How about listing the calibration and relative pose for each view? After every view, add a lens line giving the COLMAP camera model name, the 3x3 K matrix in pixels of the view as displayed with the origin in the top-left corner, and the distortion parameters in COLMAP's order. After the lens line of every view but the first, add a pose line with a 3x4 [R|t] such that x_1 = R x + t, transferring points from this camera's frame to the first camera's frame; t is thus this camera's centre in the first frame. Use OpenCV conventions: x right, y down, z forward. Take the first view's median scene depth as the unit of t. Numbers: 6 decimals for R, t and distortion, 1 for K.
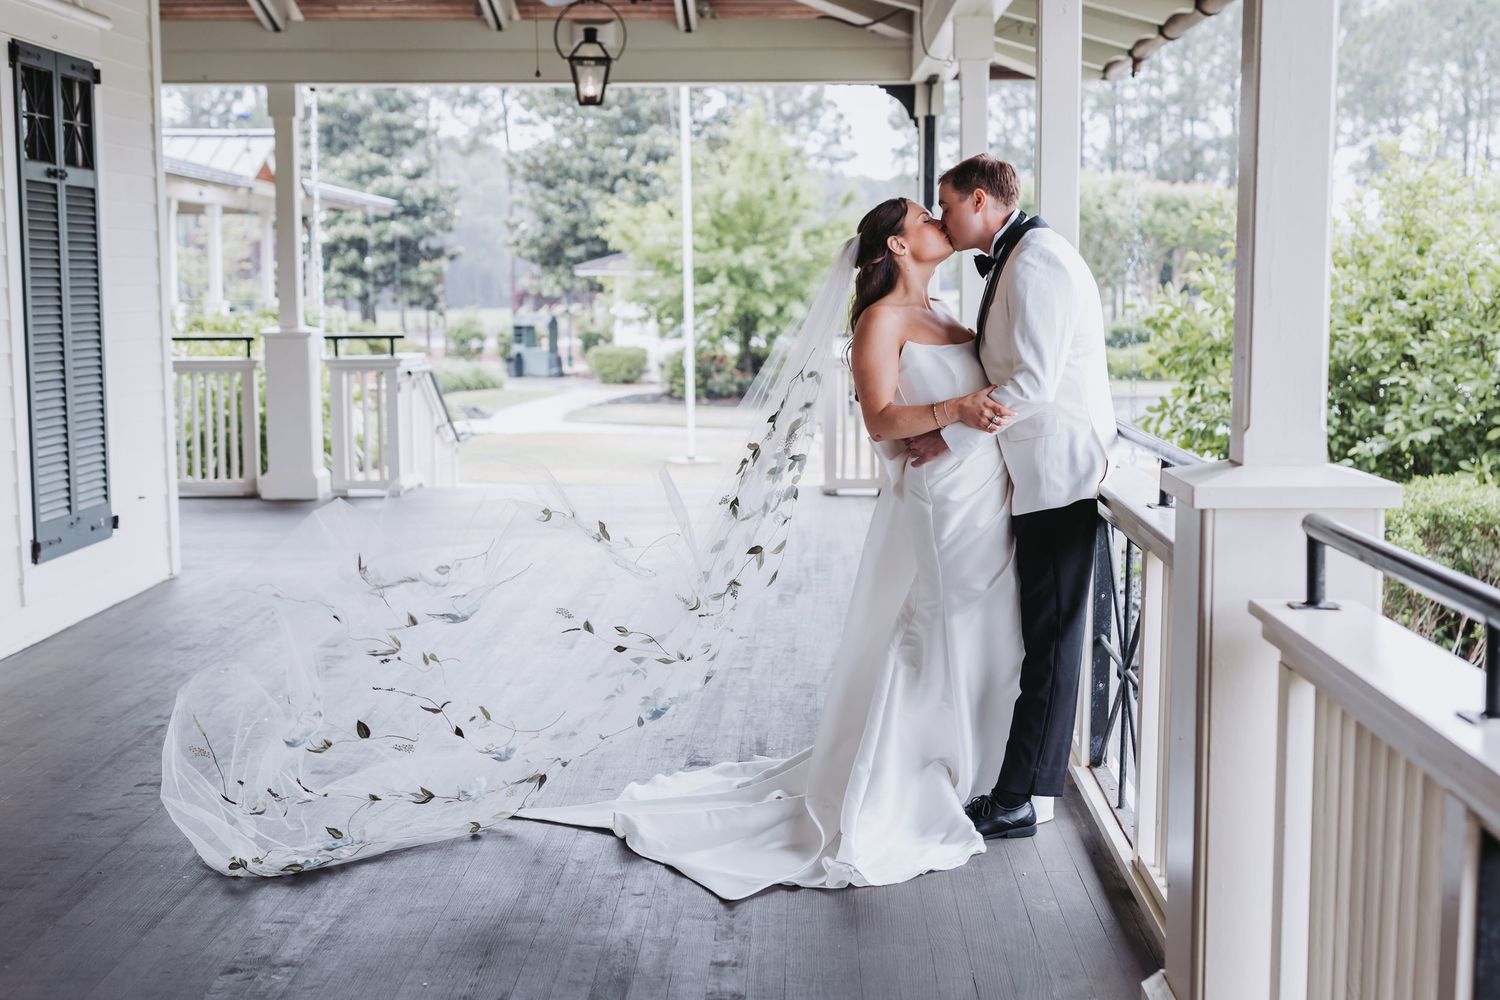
lens RADIAL K [[2176.1, 0, 796.7], [0, 2176.1, 520.8], [0, 0, 1]] dist [-0.031435, 0.088399]
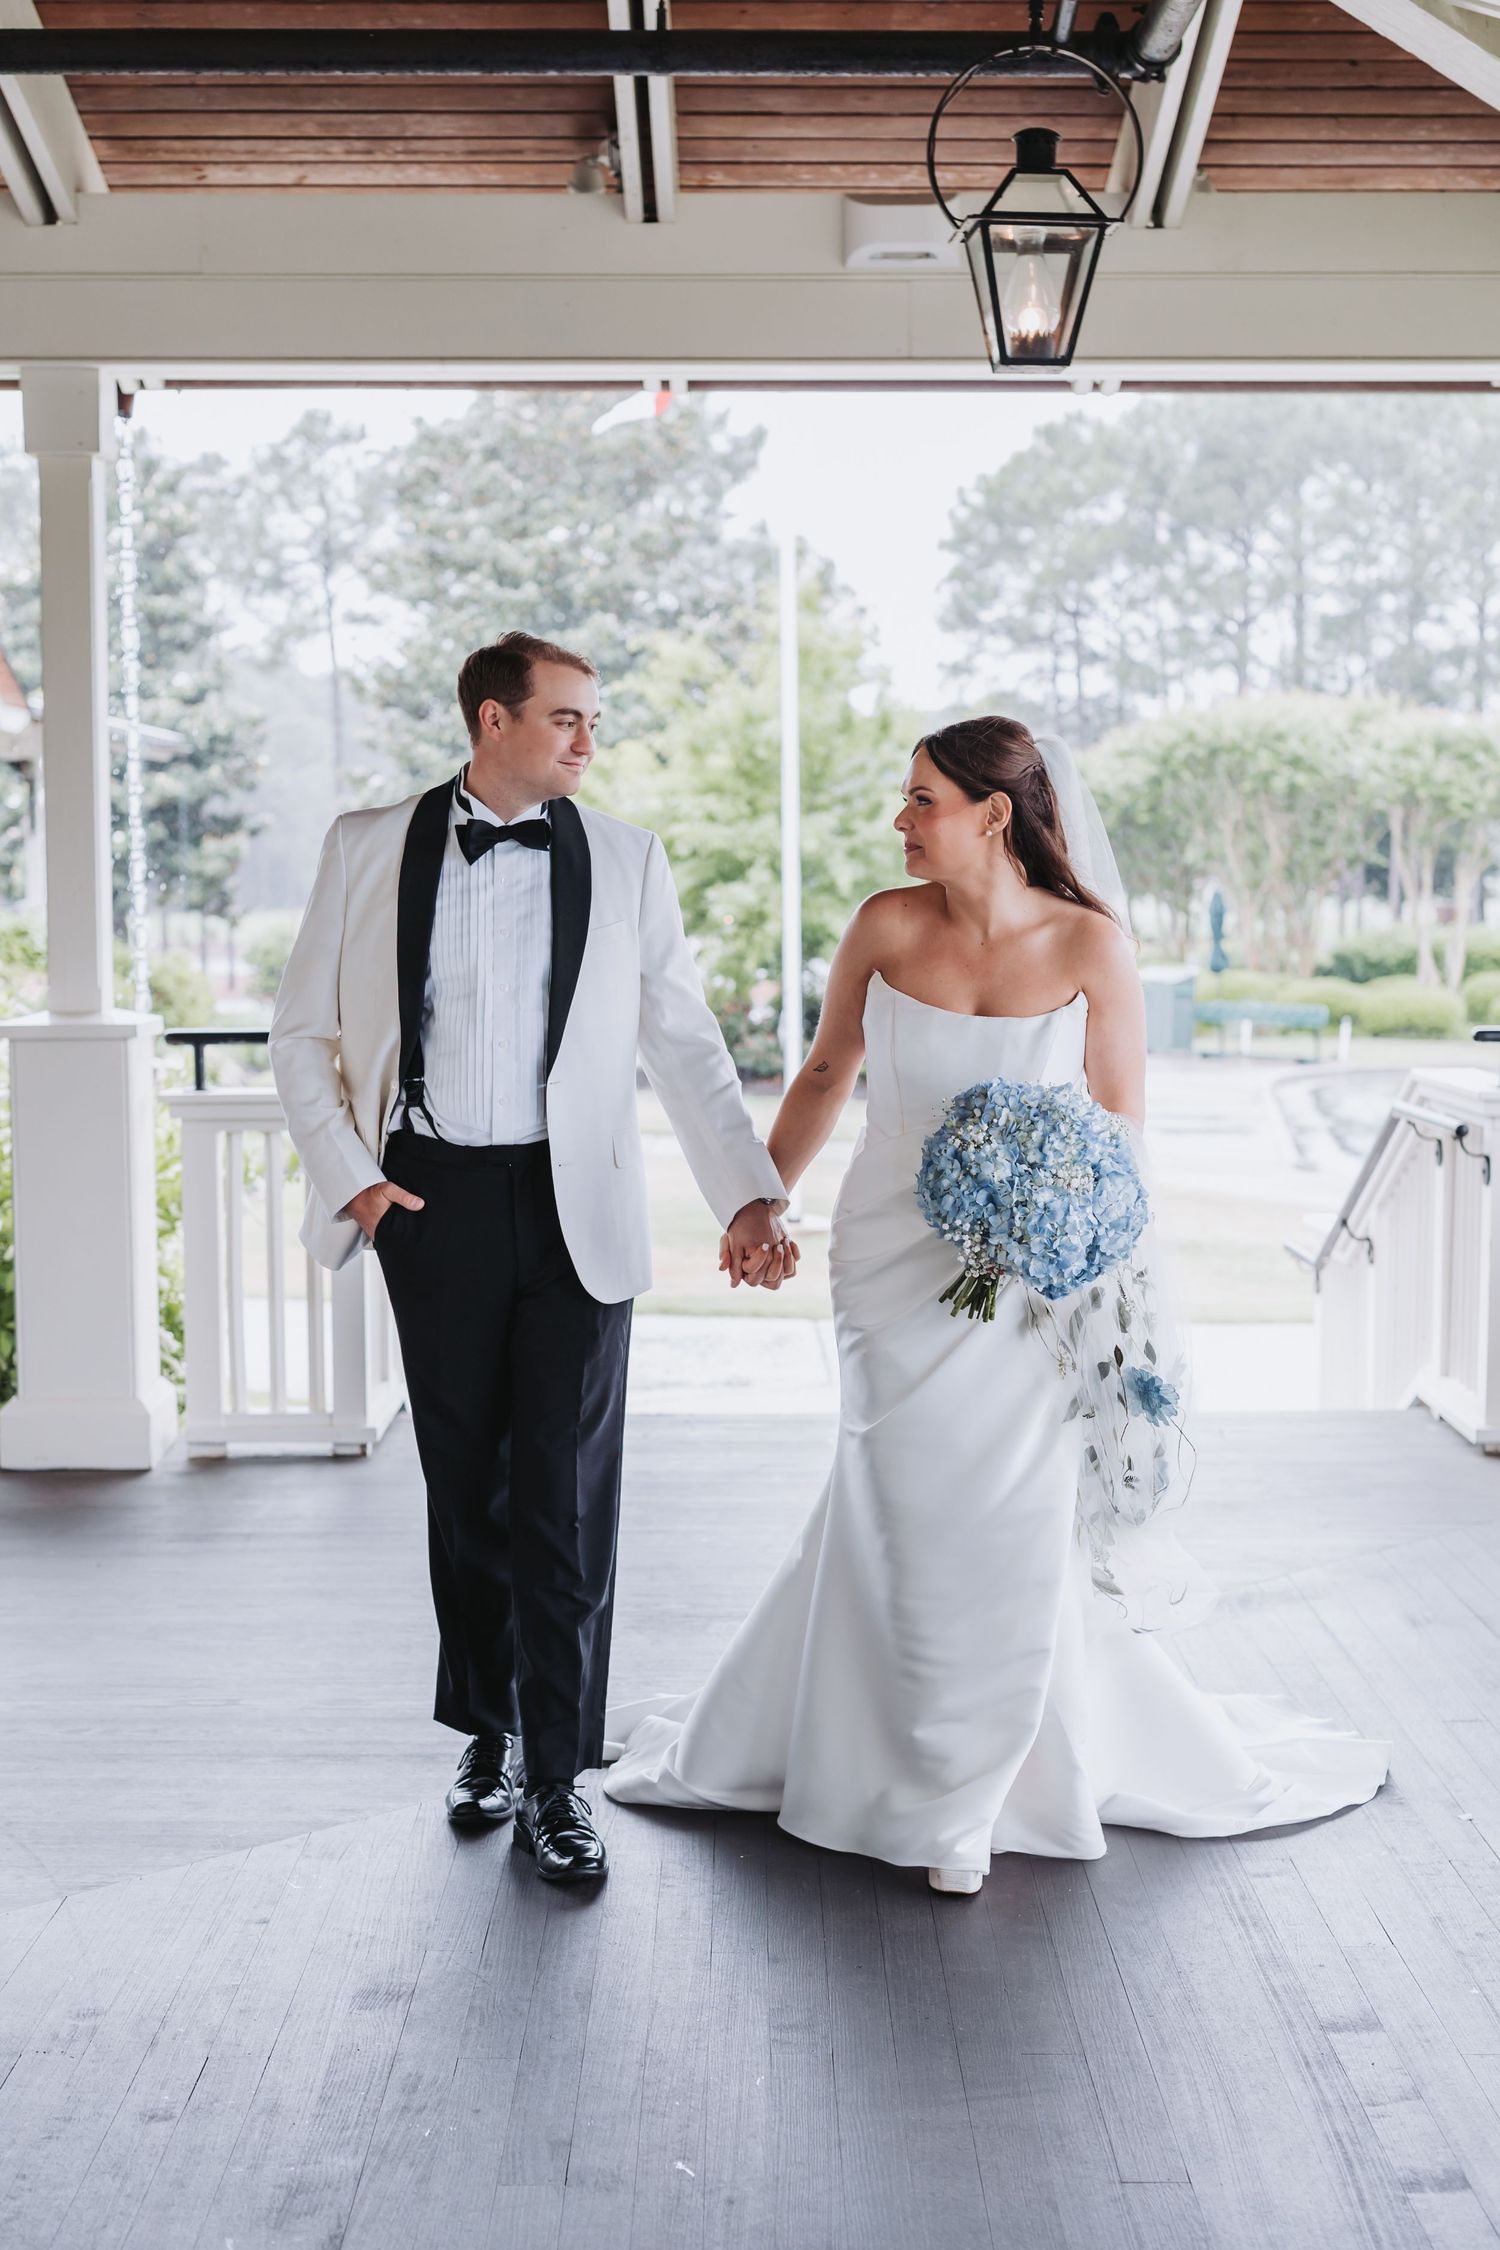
lens RADIAL K [[3302.6, 0, 752.3], [0, 3302.6, 1153.8], [0, 0, 1]] dist [-0.022735, 0.024338]
pose [[0.999996, 0.002138, 0.002031, -0.044945], [-0.002088, 0.999710, -0.024001, -0.019486], [-0.002082, 0.023997, 0.999710, 0.163908]]
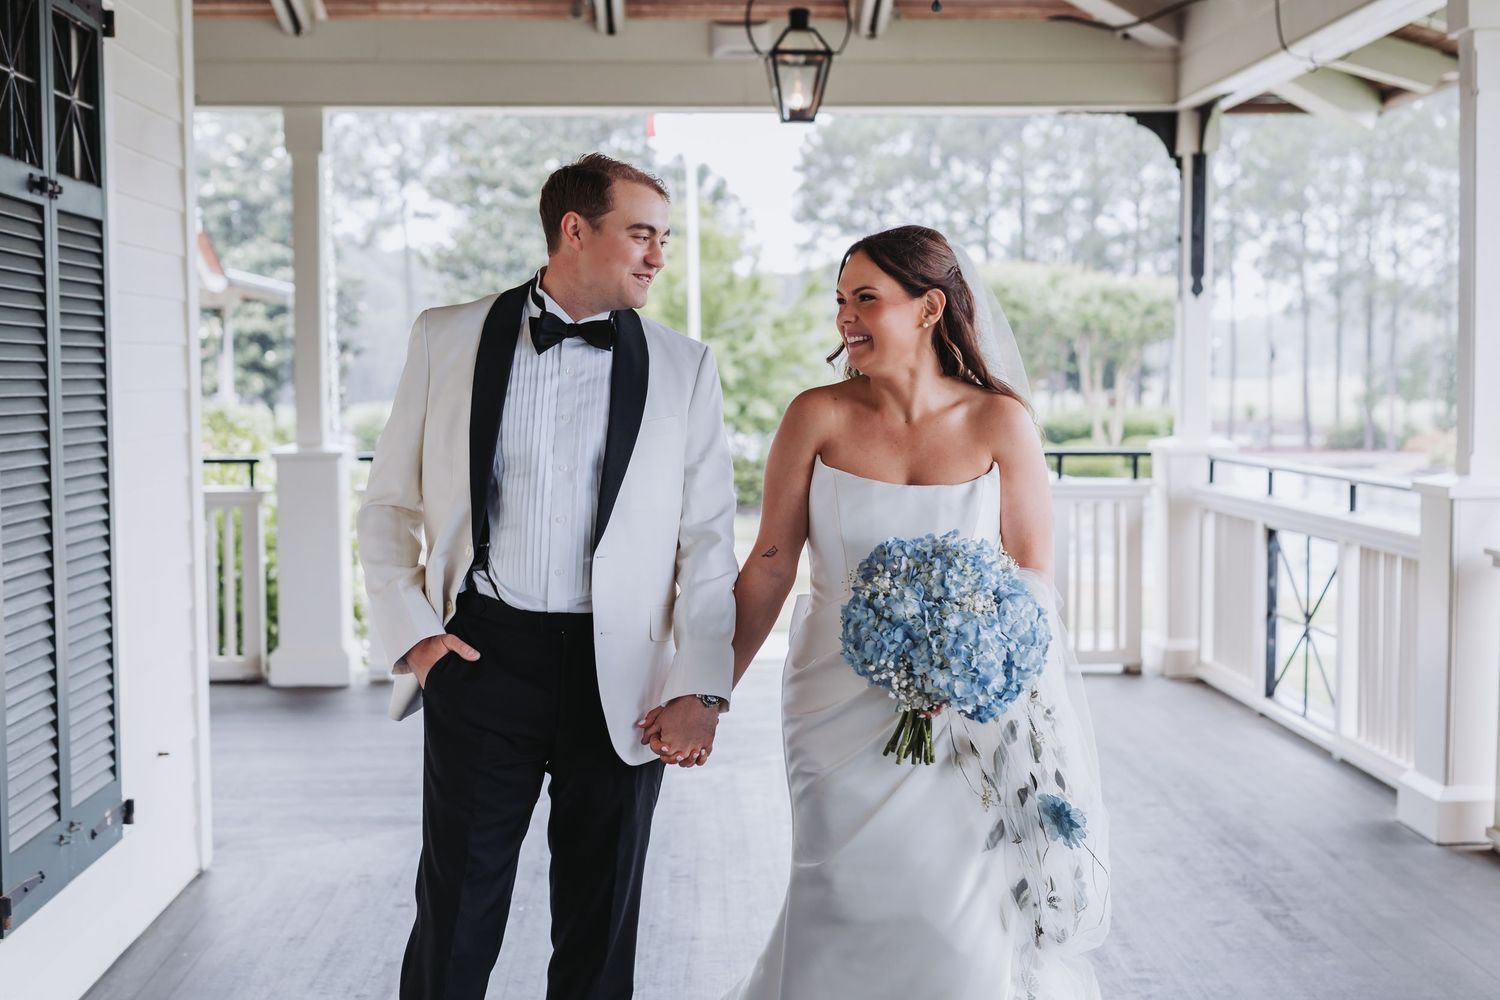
lens RADIAL K [[2150.3, 0, 750.0], [0, 2150.3, 500.0], [0, 0, 1]] dist [0.002121, -0.035590]
pose [[0.999350, -0.003366, 0.035881, -0.043702], [0.005230, 0.998633, -0.052001, -0.012727], [-0.035657, 0.052155, 0.998002, 0.110036]]
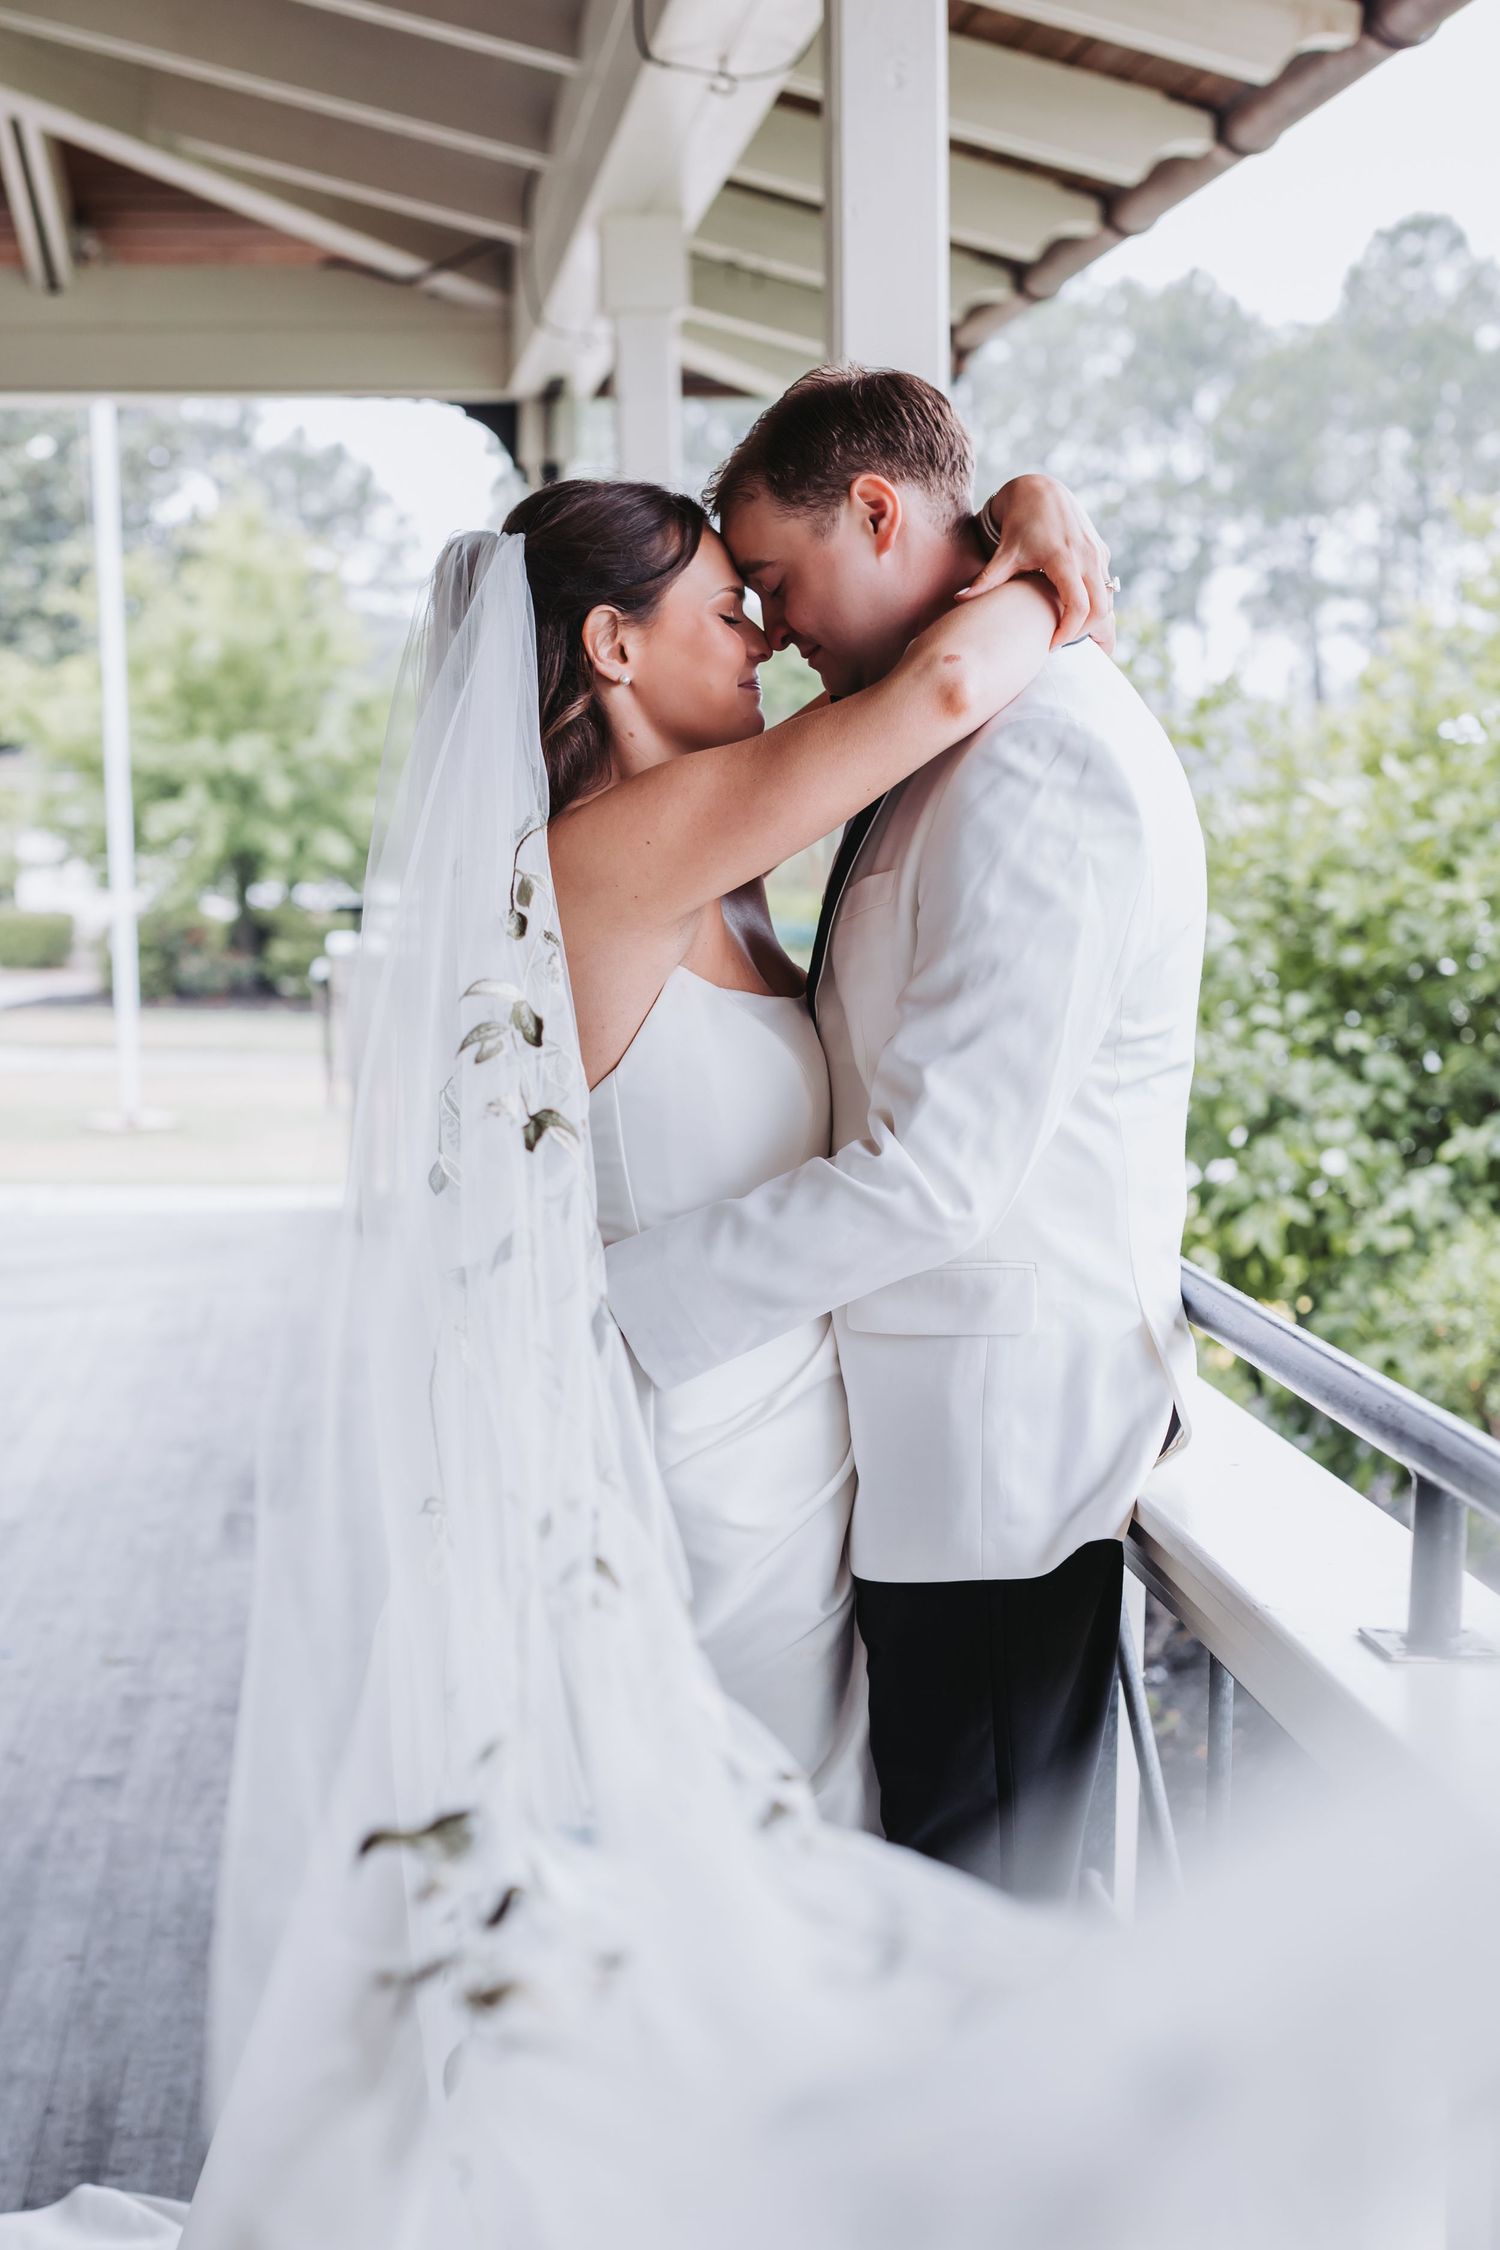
lens RADIAL K [[3504.4, 0, 678.4], [0, 3504.4, 1190.0], [0, 0, 1]] dist [-0.013697, 0.007551]
pose [[0.995454, -0.016817, 0.093744, 0.004891], [0.016469, 0.999854, 0.004487, -0.009177], [-0.093806, -0.002923, 0.995586, 0.077848]]
